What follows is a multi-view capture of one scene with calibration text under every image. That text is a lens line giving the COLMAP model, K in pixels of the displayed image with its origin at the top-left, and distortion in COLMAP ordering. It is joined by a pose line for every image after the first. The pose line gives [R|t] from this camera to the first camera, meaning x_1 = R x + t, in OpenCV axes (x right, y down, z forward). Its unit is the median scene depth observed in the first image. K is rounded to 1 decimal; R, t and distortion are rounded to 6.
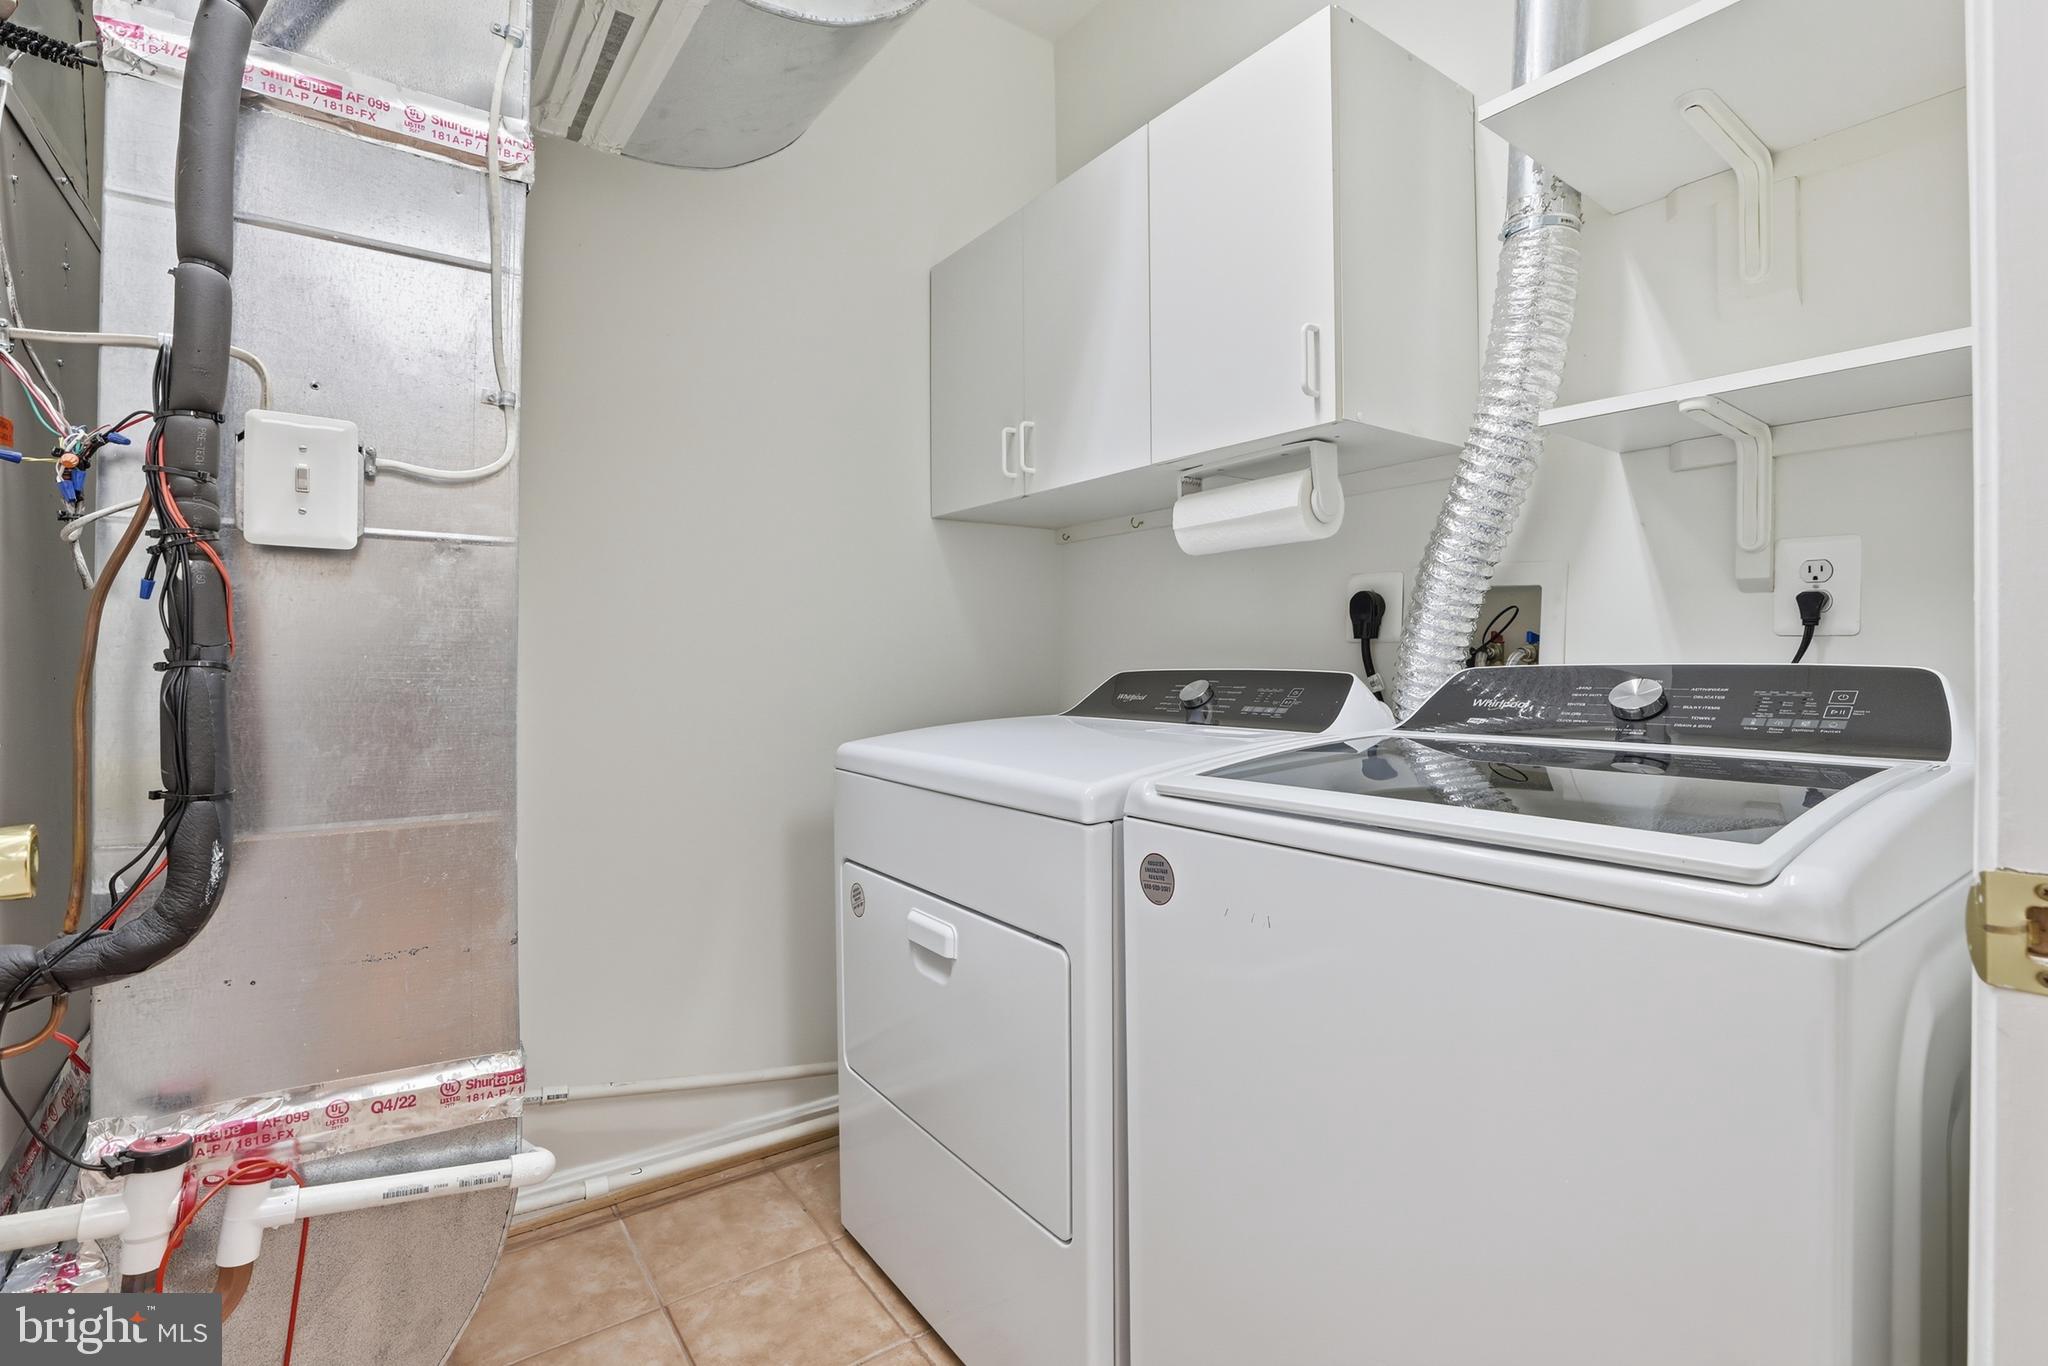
lens RADIAL K [[945.0, 0, 1027.9], [0, 945.0, 678.7], [0, 0, 1]] dist [-0.029460, 0.001162]
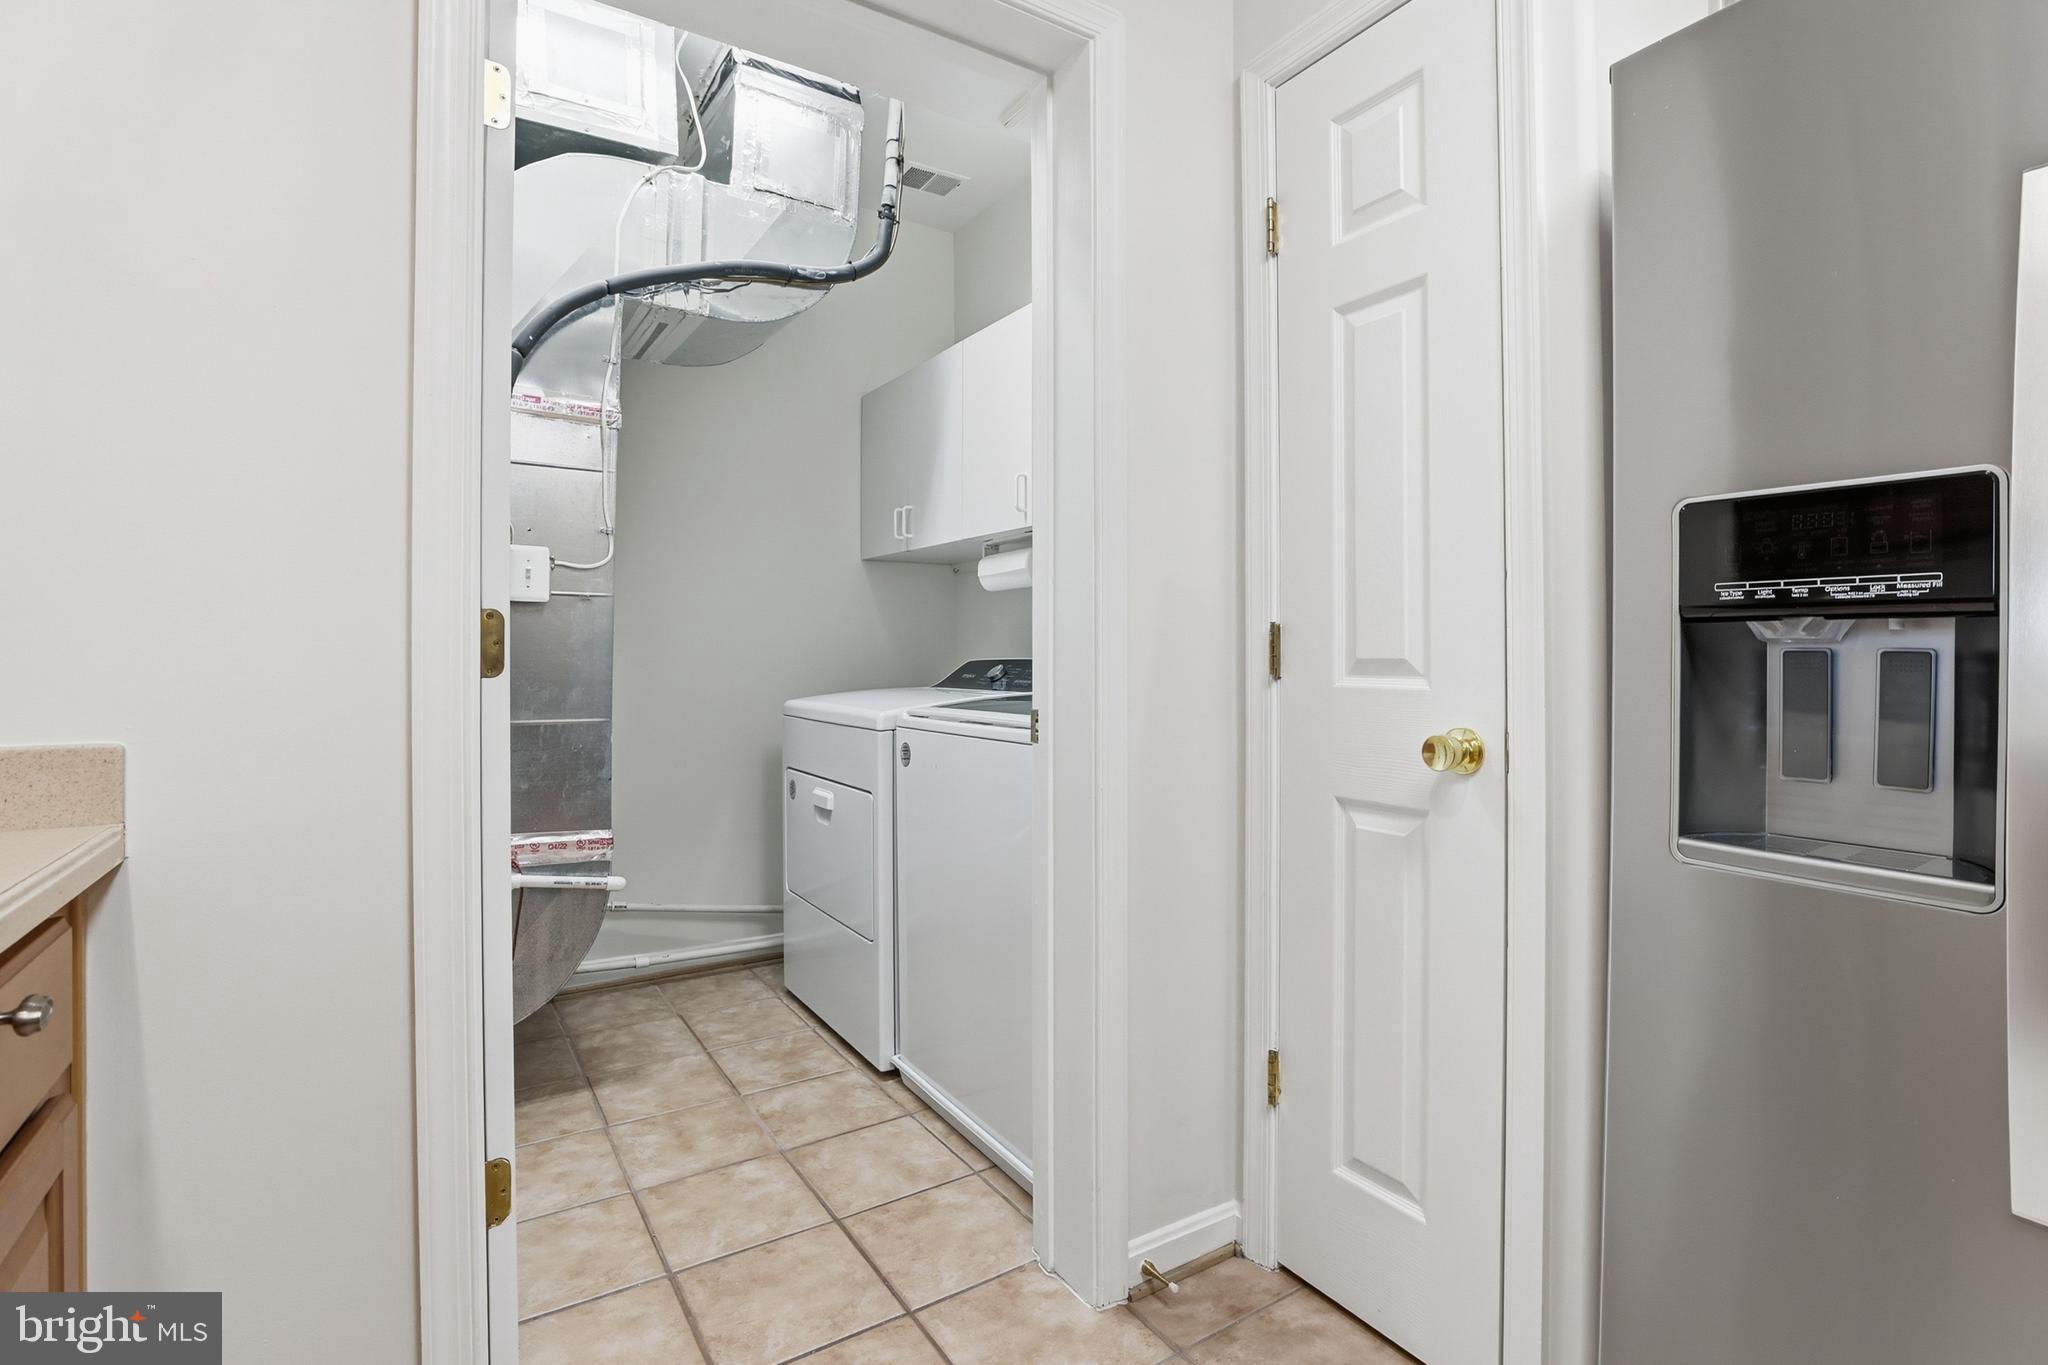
lens RADIAL K [[945.0, 0, 1018.7], [0, 945.0, 664.9], [0, 0, 1]] dist [-0.029460, 0.001162]
pose [[0.998836, 0.006491, -0.047787, 0.325634], [-0.007005, 0.999919, -0.010605, 0.020718], [0.047714, 0.010928, 0.998801, -0.738397]]
